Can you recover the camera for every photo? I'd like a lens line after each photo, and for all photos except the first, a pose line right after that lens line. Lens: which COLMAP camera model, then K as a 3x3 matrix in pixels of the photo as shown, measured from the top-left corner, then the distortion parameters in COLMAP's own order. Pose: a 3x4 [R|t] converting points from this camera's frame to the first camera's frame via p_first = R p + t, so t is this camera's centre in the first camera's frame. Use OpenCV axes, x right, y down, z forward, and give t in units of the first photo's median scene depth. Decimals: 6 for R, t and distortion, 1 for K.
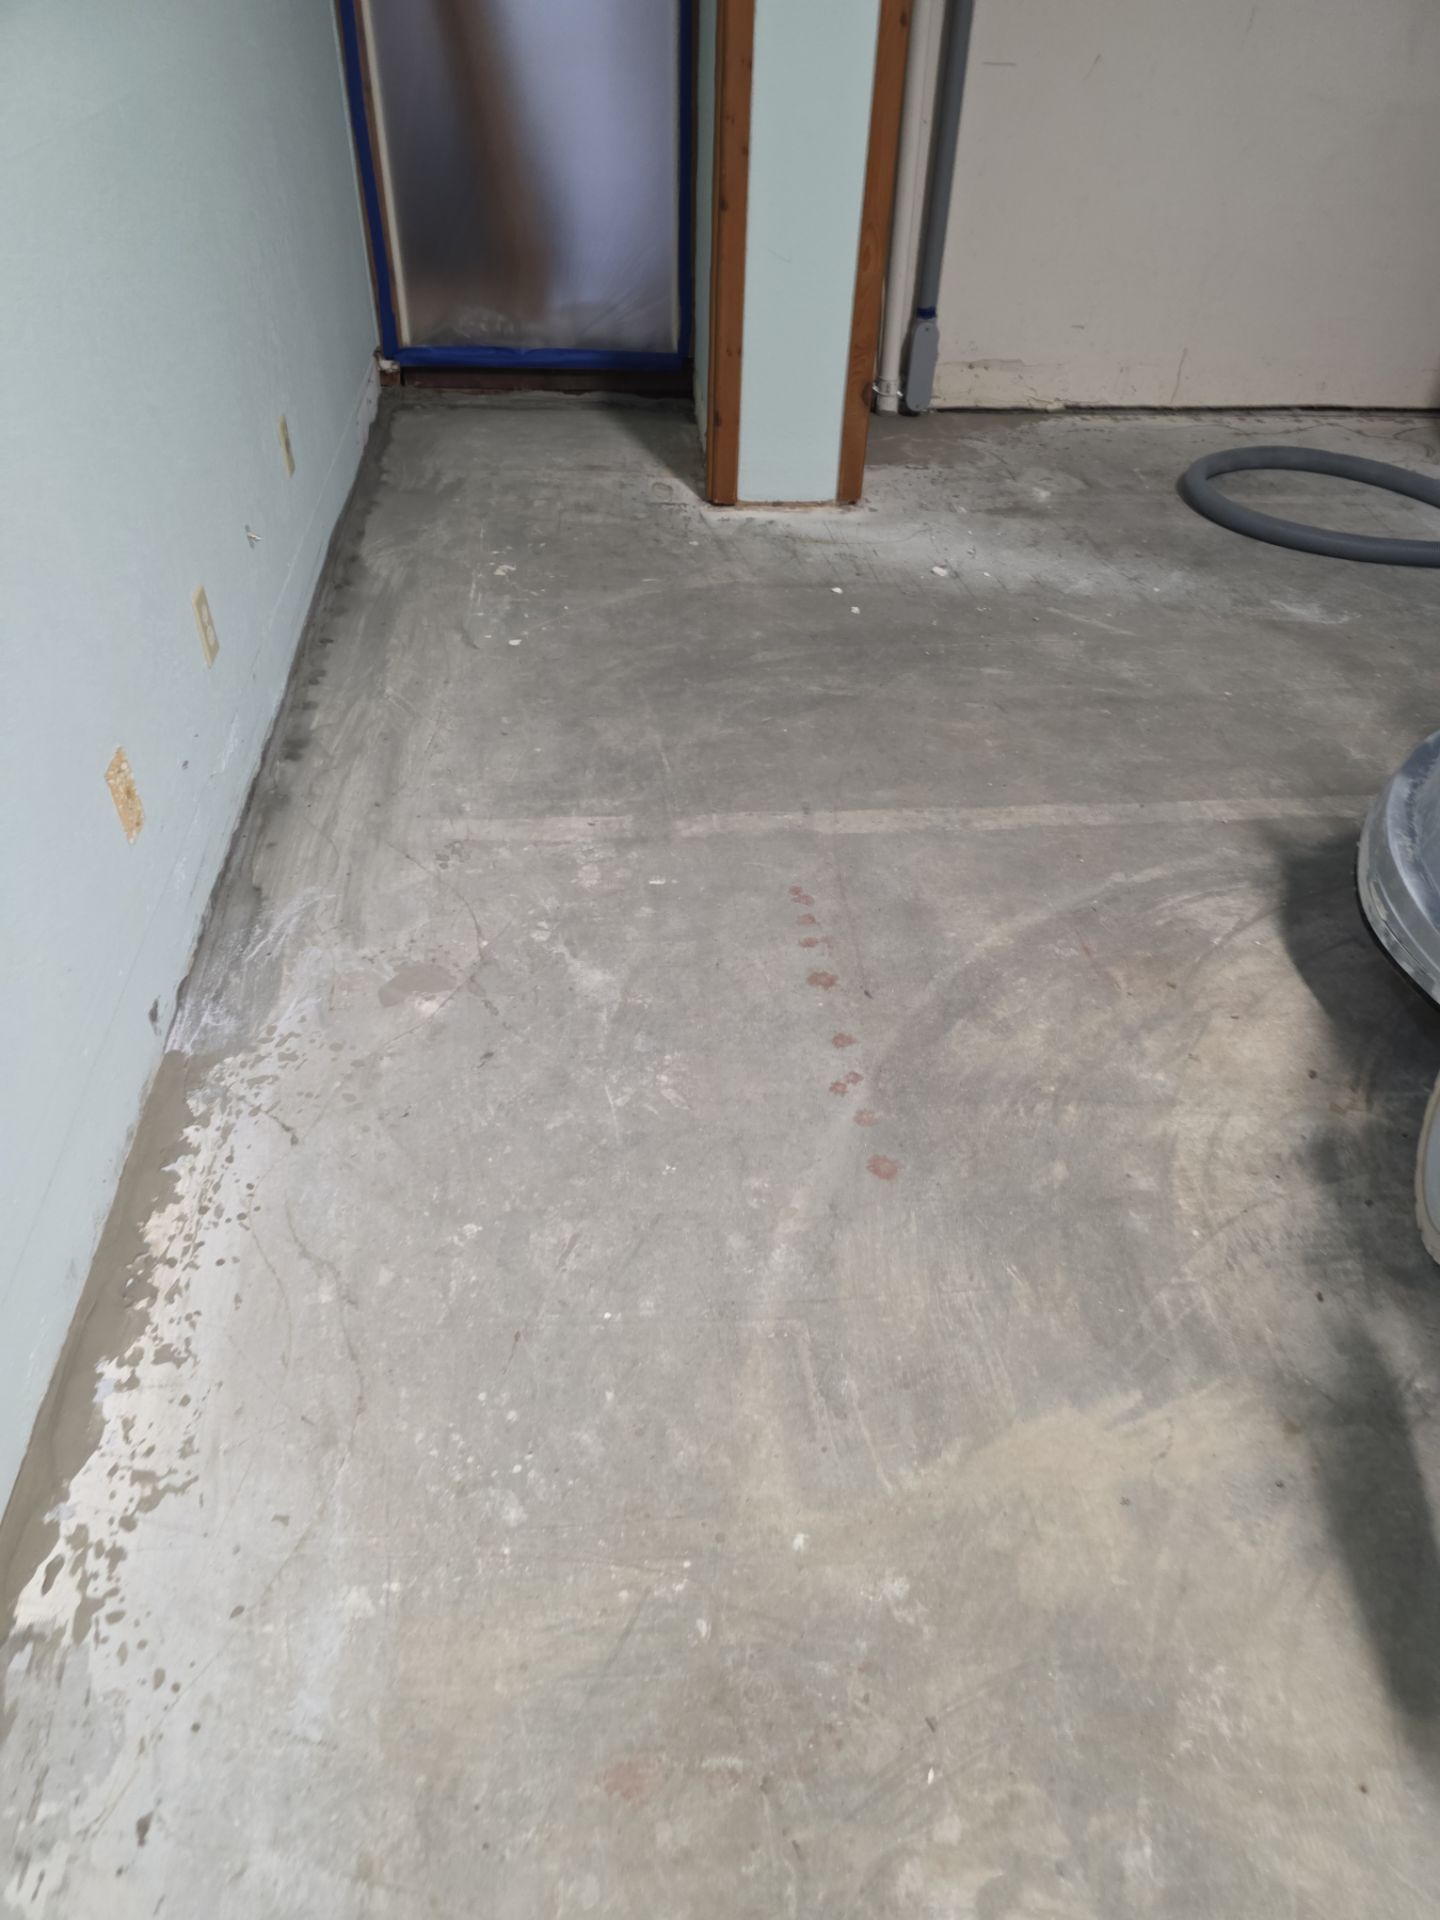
lens RADIAL K [[1289.6, 0, 734.5], [0, 1289.6, 971.7], [0, 0, 1]] dist [0.051738, -0.039293]
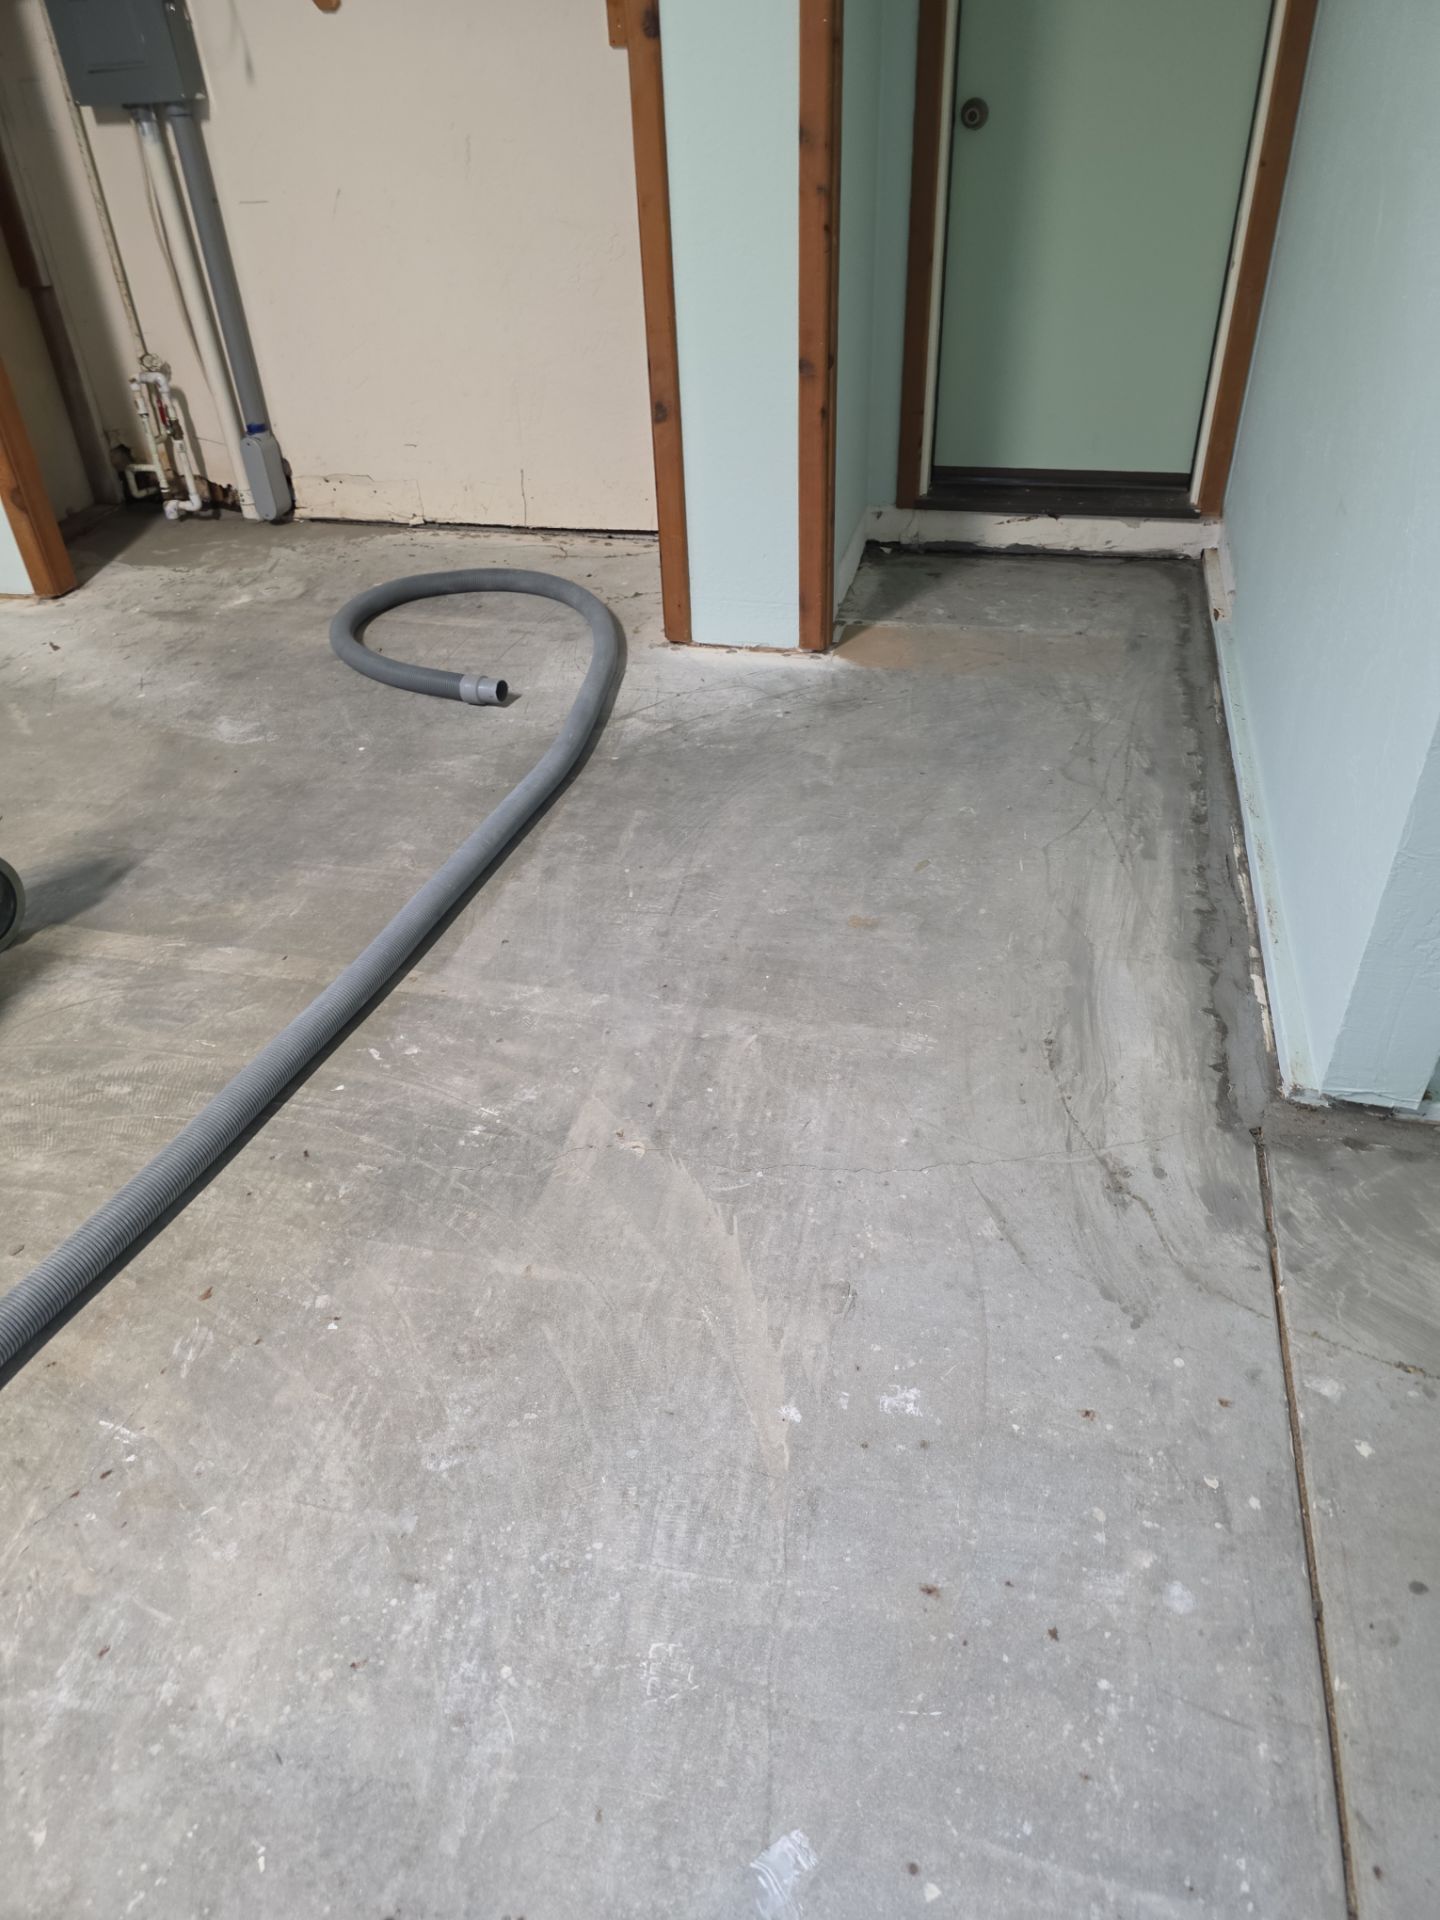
lens RADIAL K [[1289.6, 0, 739.4], [0, 1289.6, 960.4], [0, 0, 1]] dist [0.051738, -0.039293]
pose [[0.944451, 0.132653, -0.300693, 1.120915], [-0.155789, 0.986302, -0.054204, -0.112657], [0.289384, 0.098038, 0.952179, 0.200983]]
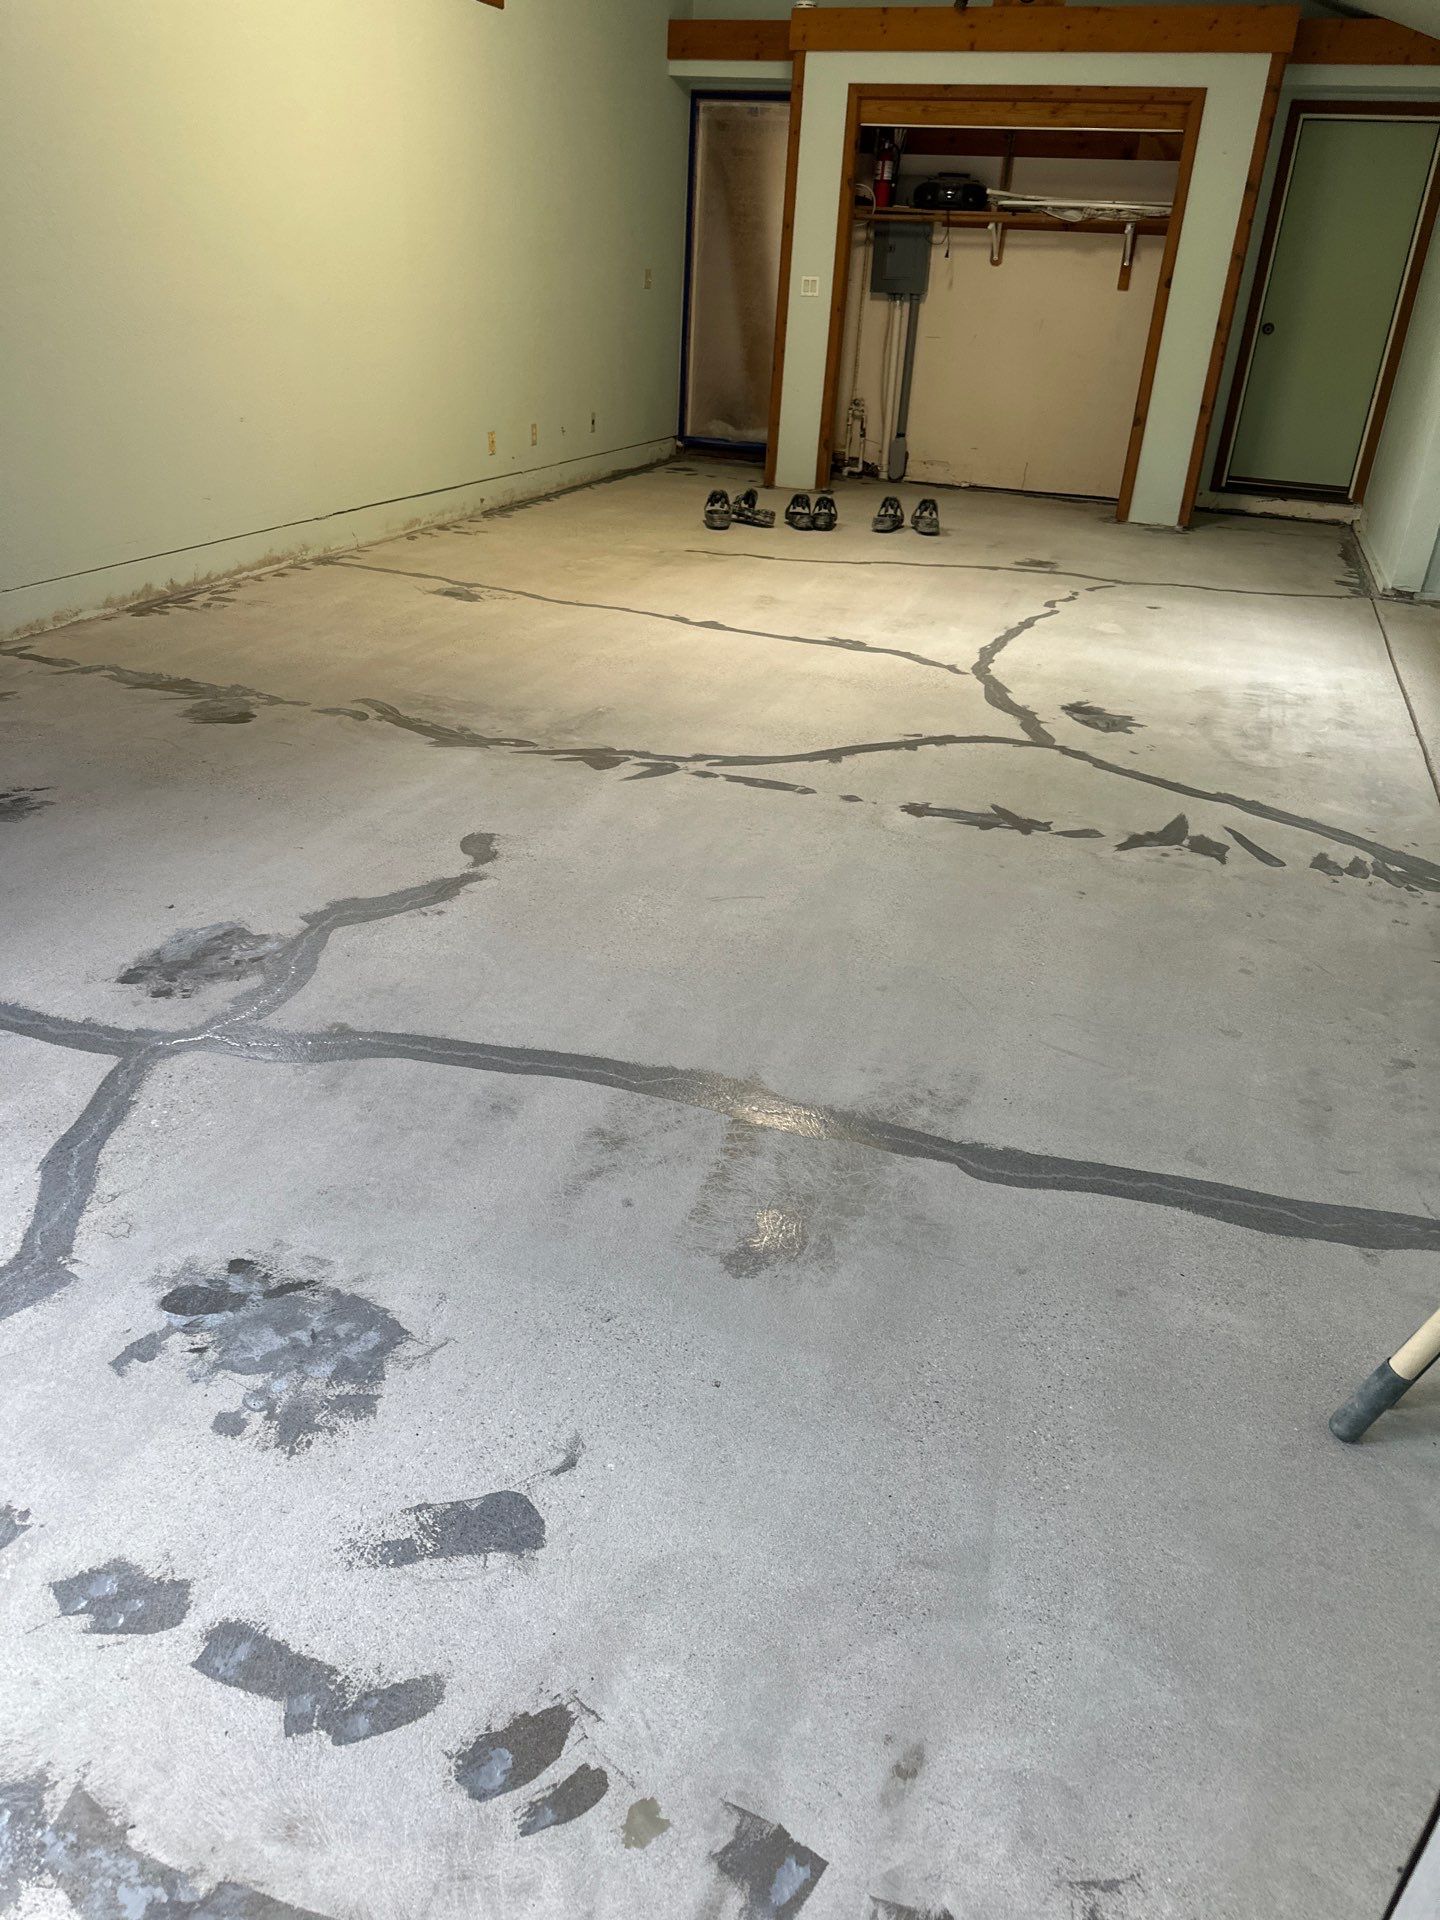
lens RADIAL K [[1338.3, 0, 699.9], [0, 1338.3, 966.9], [0, 0, 1]] dist [0.030721, -0.037763]
pose [[0.897907, 0.208181, -0.387846, 1.171205], [-0.295553, 0.938078, -0.180714, 1.102248], [0.326209, 0.276893, 0.903835, -1.200221]]
